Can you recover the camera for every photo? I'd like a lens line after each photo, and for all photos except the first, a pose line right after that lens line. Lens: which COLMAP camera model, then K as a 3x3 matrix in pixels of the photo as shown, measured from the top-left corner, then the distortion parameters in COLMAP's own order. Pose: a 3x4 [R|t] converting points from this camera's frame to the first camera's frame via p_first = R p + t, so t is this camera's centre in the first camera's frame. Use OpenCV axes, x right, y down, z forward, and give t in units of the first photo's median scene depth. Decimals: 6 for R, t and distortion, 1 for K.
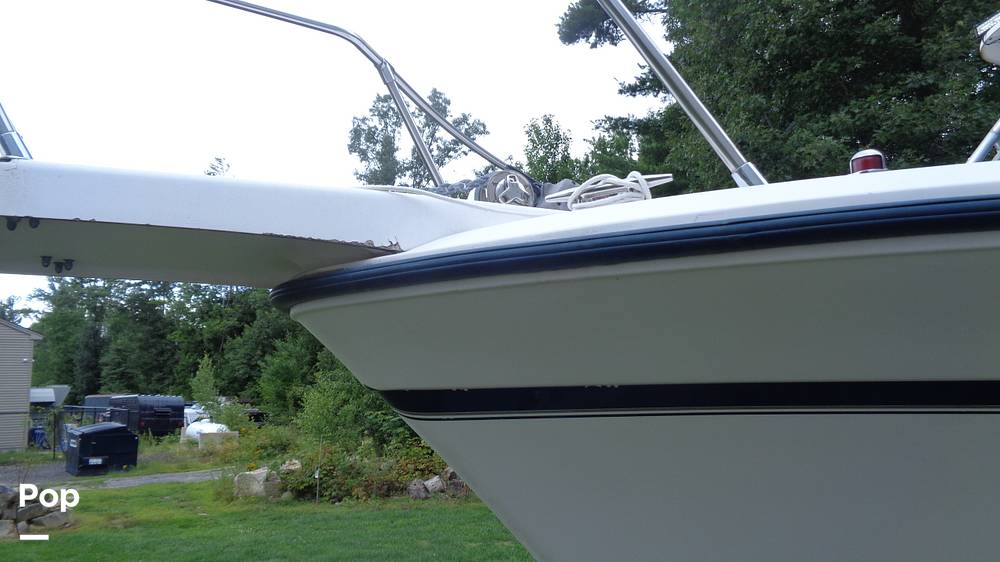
lens RADIAL K [[752.4, 0, 489.9], [0, 752.4, 296.2], [0, 0, 1]] dist [-0.005766, 0.010150]
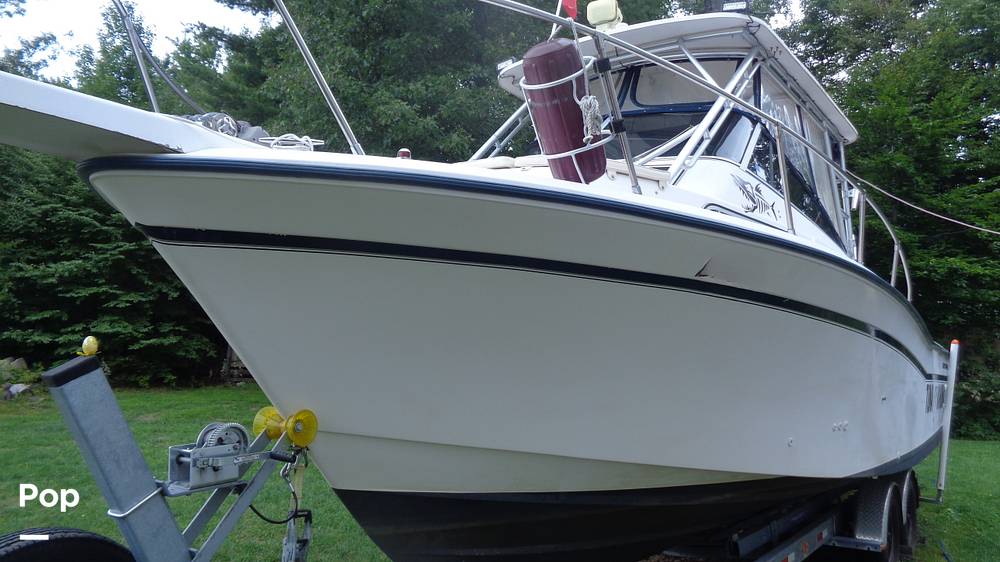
lens RADIAL K [[762.9, 0, 493.7], [0, 762.9, 282.4], [0, 0, 1]] dist [0.014378, 0.000857]
pose [[0.839145, 0.096549, 0.535270, -0.038611], [-0.135078, 0.990281, 0.033142, 0.008012], [-0.526868, -0.100114, 0.844031, -0.091677]]
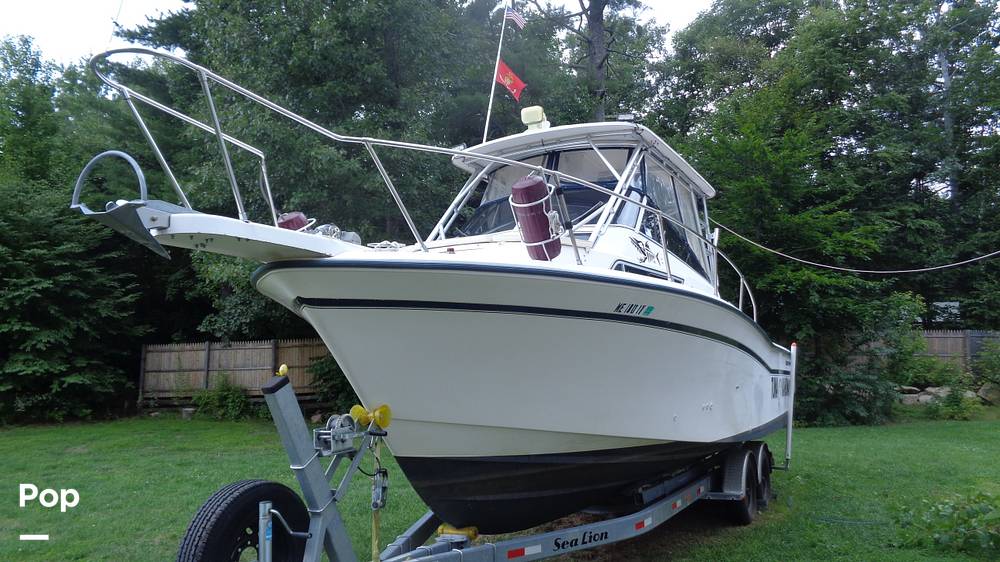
lens RADIAL K [[762.9, 0, 492.3], [0, 762.9, 286.0], [0, 0, 1]] dist [0.014378, 0.000857]
pose [[0.760764, 0.081598, 0.643879, -0.145066], [-0.105035, 0.994467, -0.001925, 0.000310], [-0.640473, -0.066165, 0.765125, -0.171238]]
